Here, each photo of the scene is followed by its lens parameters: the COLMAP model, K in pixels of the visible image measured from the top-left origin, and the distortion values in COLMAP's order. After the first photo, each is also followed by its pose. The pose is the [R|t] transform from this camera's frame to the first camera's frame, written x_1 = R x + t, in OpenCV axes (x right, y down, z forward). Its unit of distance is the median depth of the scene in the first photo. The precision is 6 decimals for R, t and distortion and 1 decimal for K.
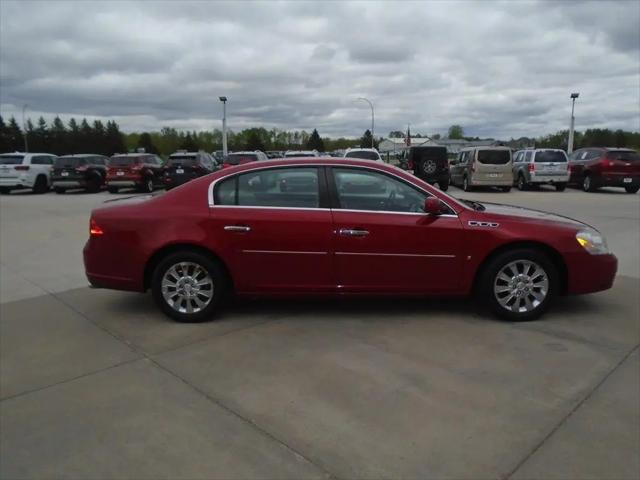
lens RADIAL K [[497.7, 0, 320.0], [0, 497.7, 240.0], [0, 0, 1]] dist [-0.022015, 0.012163]
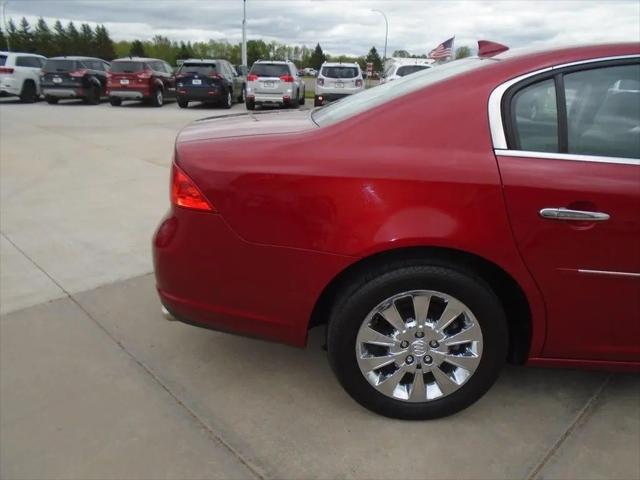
lens RADIAL K [[497.7, 0, 320.0], [0, 497.7, 240.0], [0, 0, 1]] dist [-0.022015, 0.012163]
pose [[0.999253, 0.034916, 0.016554, -0.079015], [-0.037049, 0.987425, 0.153686, -0.011840], [-0.010980, -0.154185, 0.987981, 0.132903]]
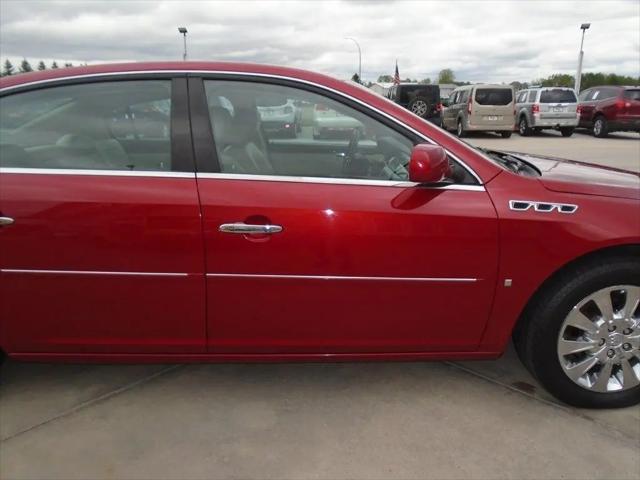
lens RADIAL K [[497.7, 0, 320.0], [0, 497.7, 240.0], [0, 0, 1]] dist [-0.022015, 0.012163]
pose [[0.999701, -0.009505, 0.022515, 0.025983], [0.007134, 0.994639, 0.103159, -0.010444], [-0.023375, -0.102968, 0.994410, 0.120201]]
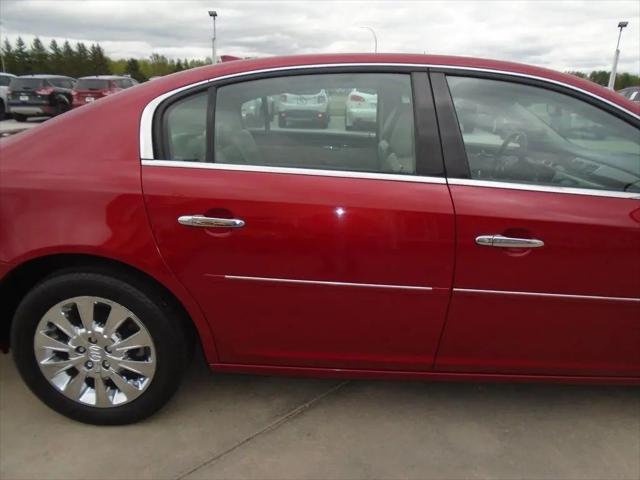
lens RADIAL K [[497.7, 0, 320.0], [0, 497.7, 240.0], [0, 0, 1]] dist [-0.022015, 0.012163]
pose [[0.999467, 0.027825, 0.017045, -0.018425], [-0.029727, 0.991844, 0.123941, -0.012920], [-0.013457, -0.124381, 0.992143, 0.129249]]
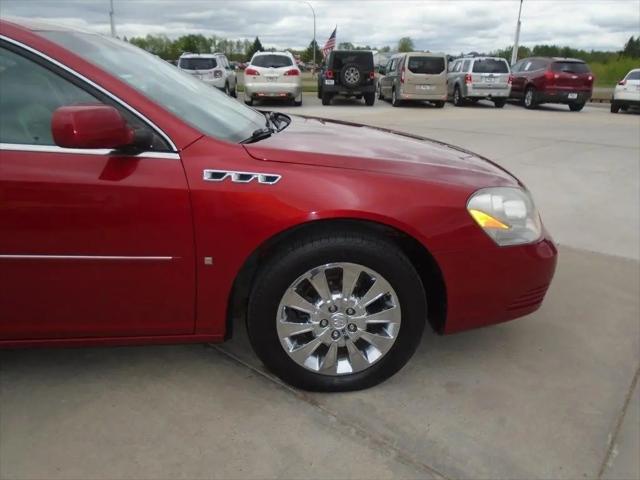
lens RADIAL K [[497.7, 0, 320.0], [0, 497.7, 240.0], [0, 0, 1]] dist [-0.022015, 0.012163]
pose [[0.994771, -0.014945, 0.101034, 0.074555], [-0.001842, 0.986450, 0.164055, -0.010062], [-0.102117, -0.163383, 0.981264, 0.126773]]
